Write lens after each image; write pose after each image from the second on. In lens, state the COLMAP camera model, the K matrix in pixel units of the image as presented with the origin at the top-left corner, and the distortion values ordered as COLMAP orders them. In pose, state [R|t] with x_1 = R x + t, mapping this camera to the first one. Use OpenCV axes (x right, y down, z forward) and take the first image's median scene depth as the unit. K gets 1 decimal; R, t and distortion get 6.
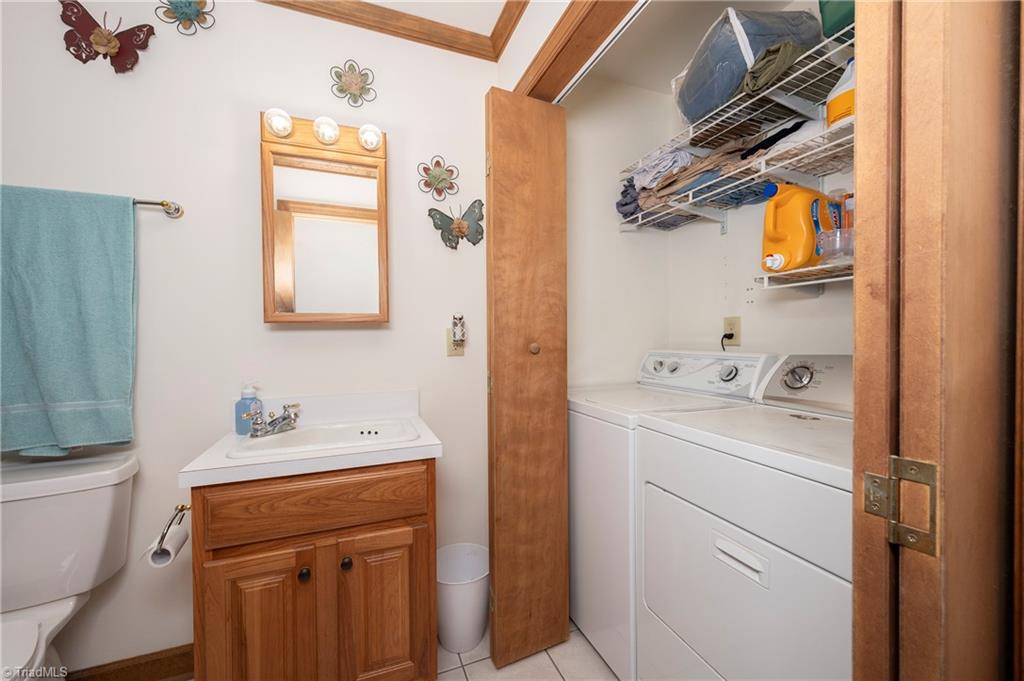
lens RADIAL K [[407.9, 0, 515.2], [0, 407.9, 340.4], [0, 0, 1]] dist [-0.000502, -0.000156]
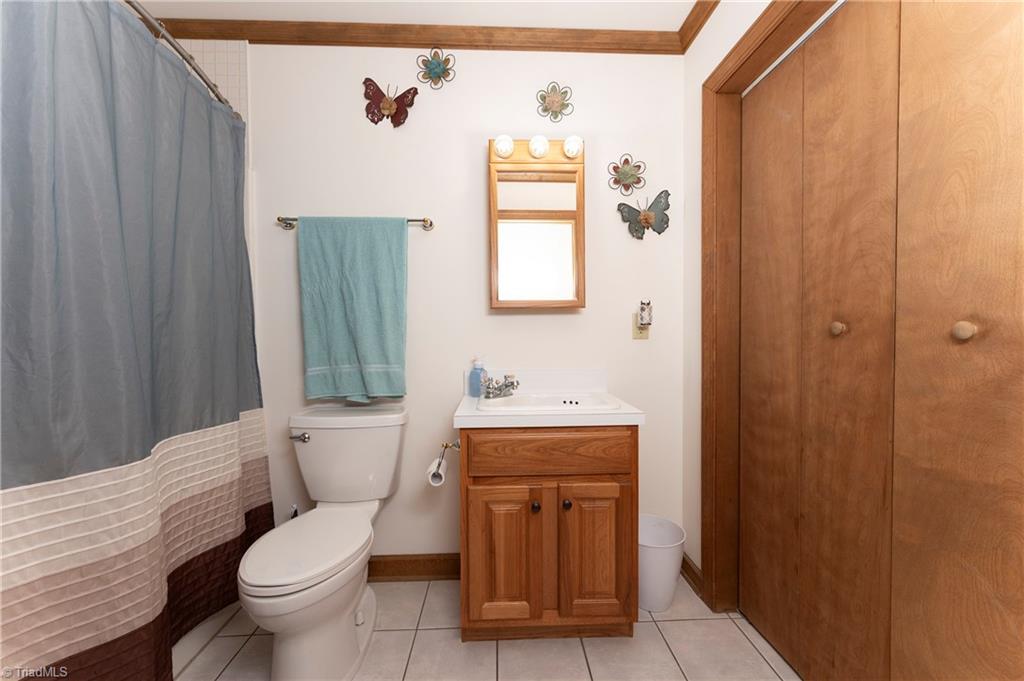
lens RADIAL K [[407.4, 0, 509.8], [0, 407.4, 338.8], [0, 0, 1]] dist [0.000431, -0.000025]
pose [[0.942329, 0.008149, -0.334590, -0.152649], [-0.005268, 0.999941, 0.009518, 0.040076], [0.334648, -0.007207, 0.942316, -0.170875]]
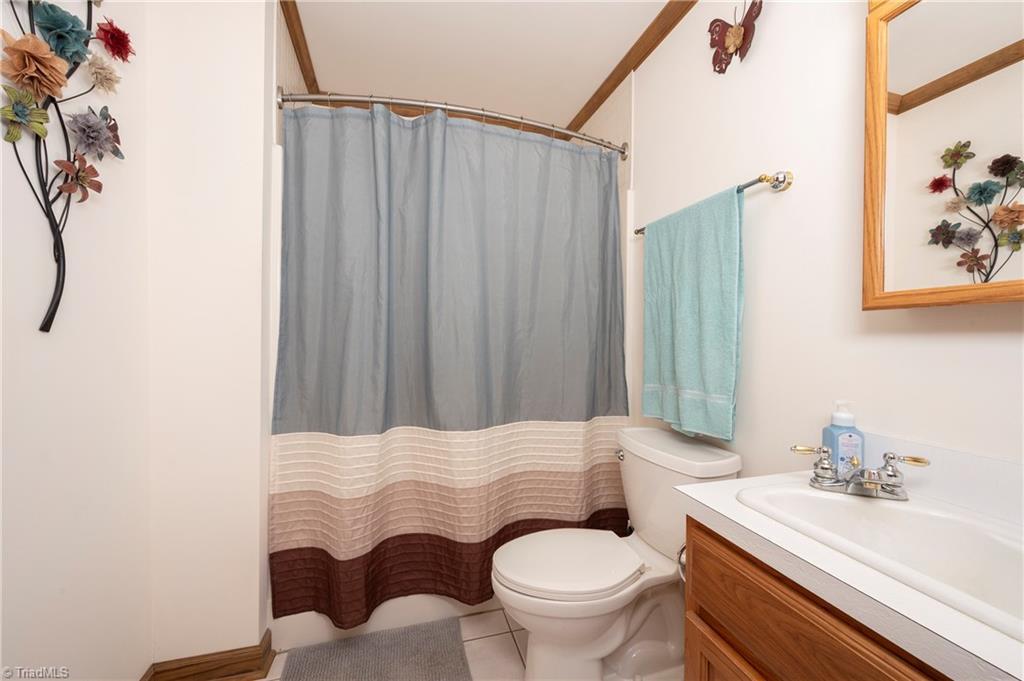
lens RADIAL K [[401.9, 0, 516.6], [0, 401.9, 340.3], [0, 0, 1]] dist [-0.000260, -0.000115]
pose [[-0.099653, 0.020978, -0.994801, 0.045775], [-0.014111, 0.999647, 0.022494, -0.004200], [0.994922, 0.016280, -0.099322, 0.584833]]
